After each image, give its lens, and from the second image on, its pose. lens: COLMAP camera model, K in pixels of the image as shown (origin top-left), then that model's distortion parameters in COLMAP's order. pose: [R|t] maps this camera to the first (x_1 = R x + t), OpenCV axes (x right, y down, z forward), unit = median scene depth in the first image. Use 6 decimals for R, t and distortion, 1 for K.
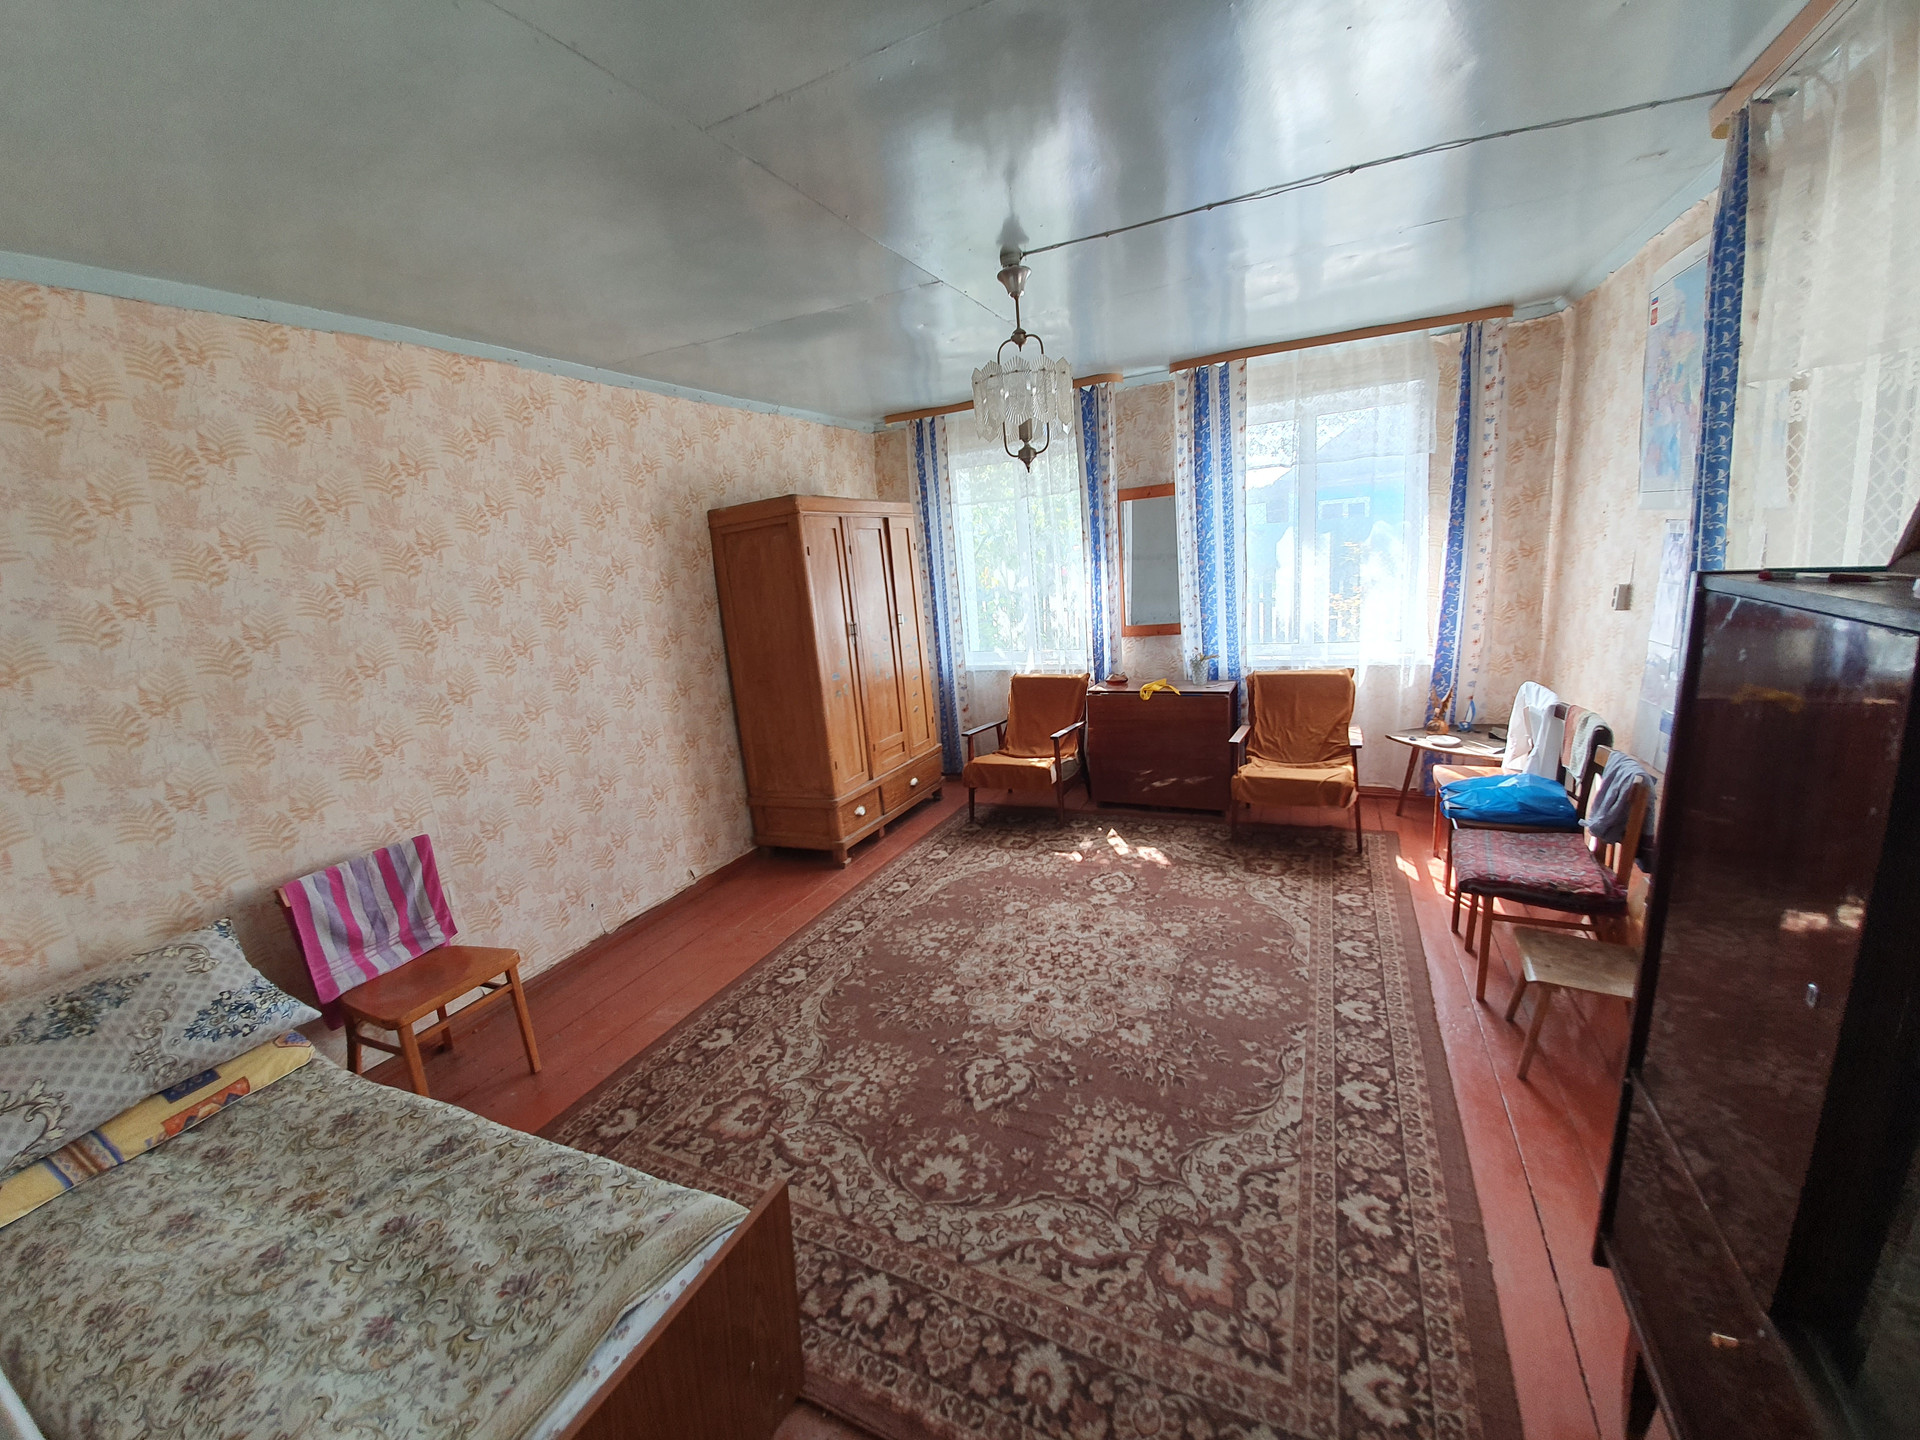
lens RADIAL K [[751.2, 0, 965.7], [0, 751.2, 718.7], [0, 0, 1]] dist [0.000191, -0.010037]
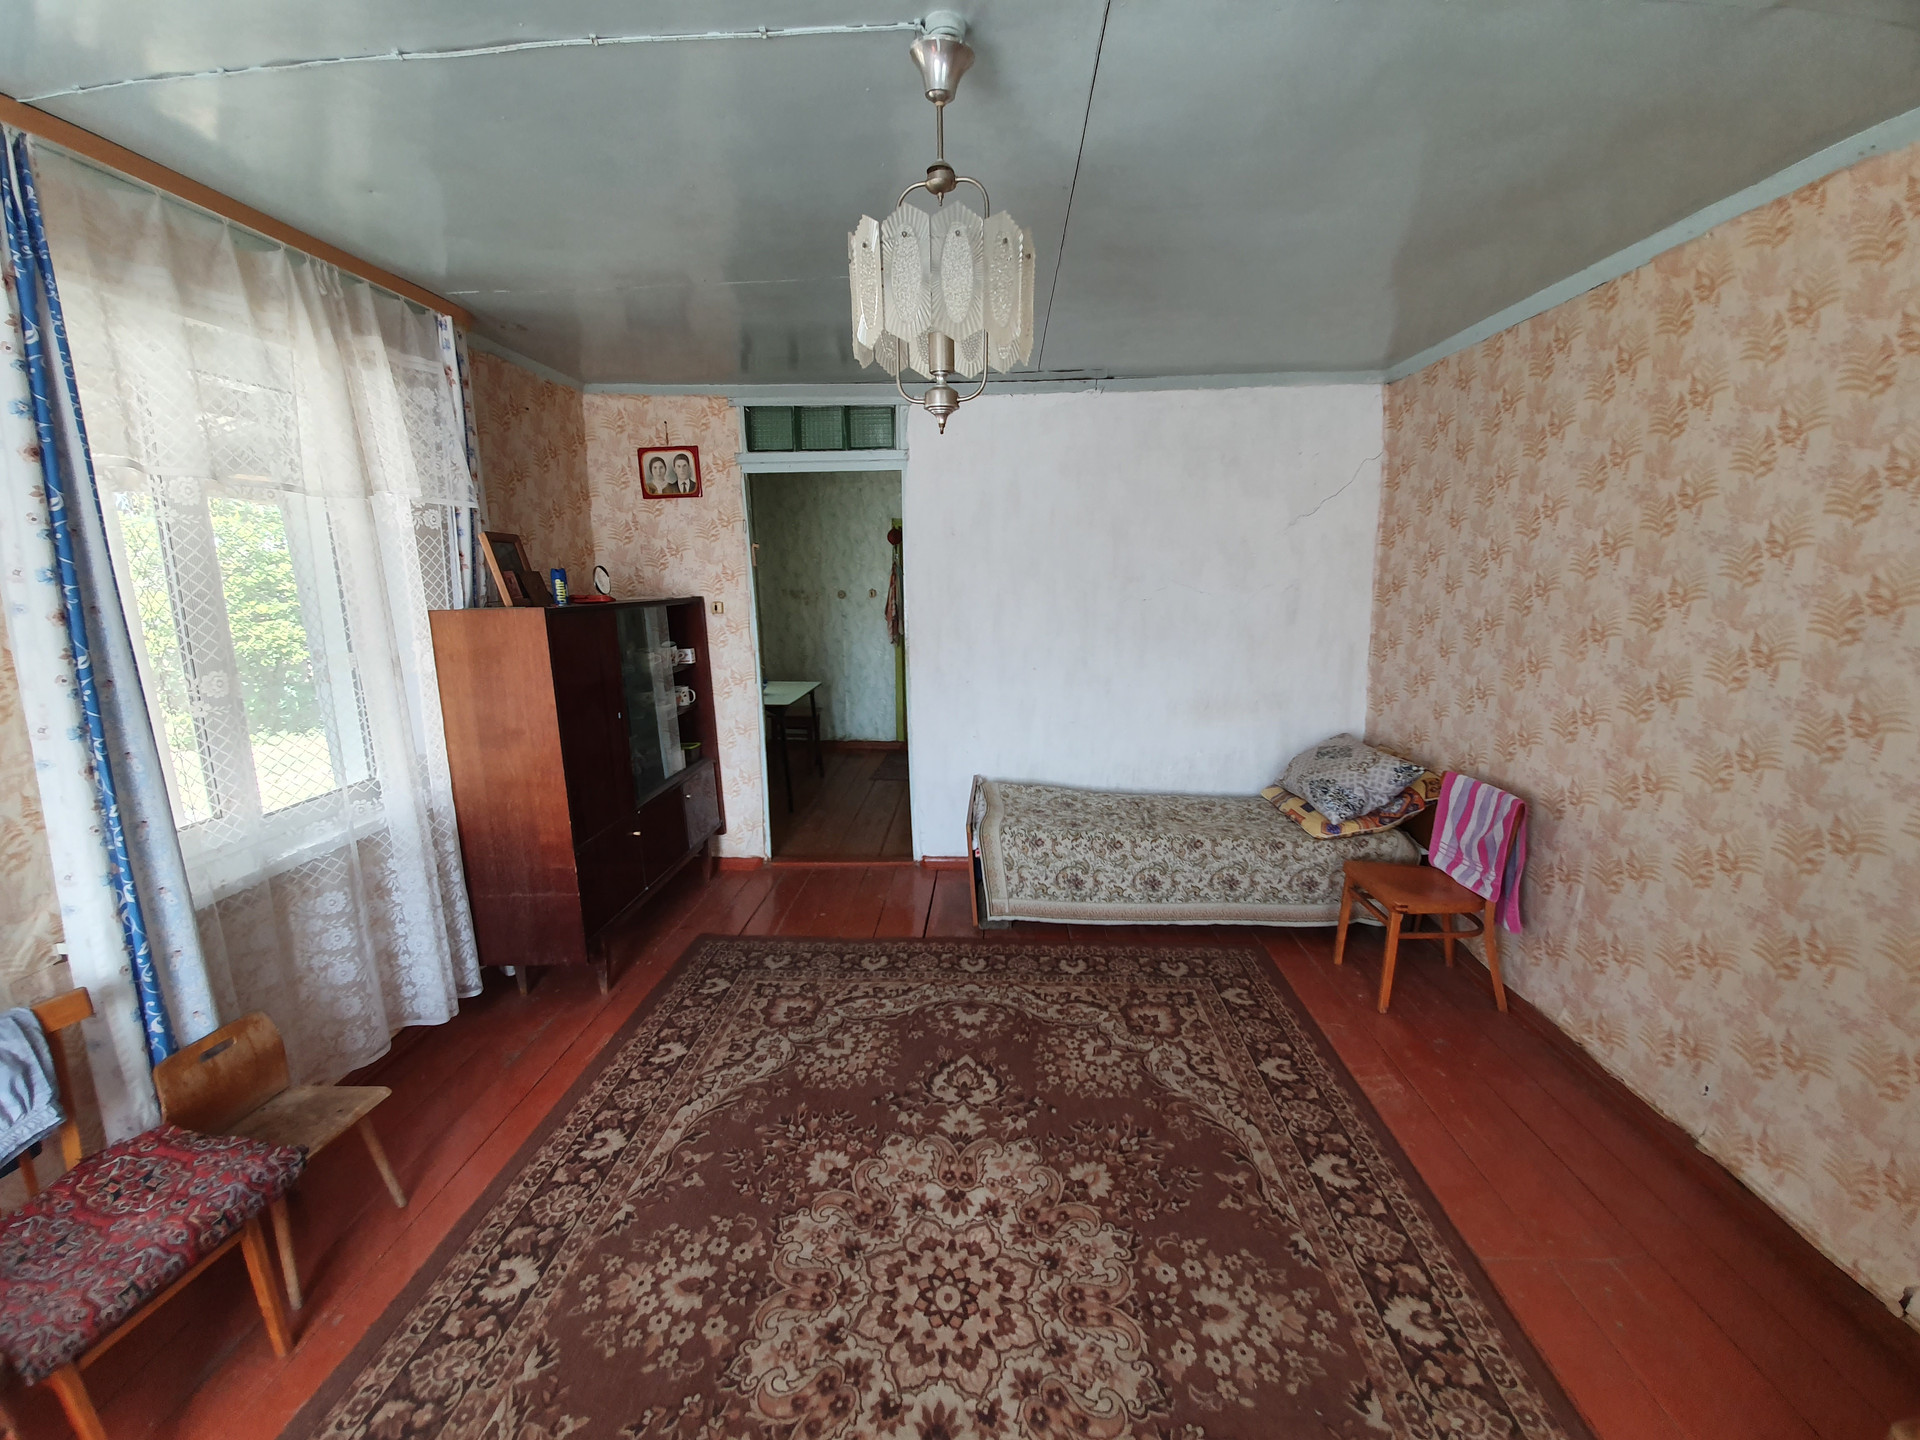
lens RADIAL K [[751.2, 0, 965.7], [0, 751.2, 718.7], [0, 0, 1]] dist [0.000191, -0.010037]
pose [[-0.922747, 0.159657, -0.350781, 0.298605], [-0.000100, 0.910061, 0.414475, -0.369839], [0.385406, 0.382491, -0.839740, 1.567683]]
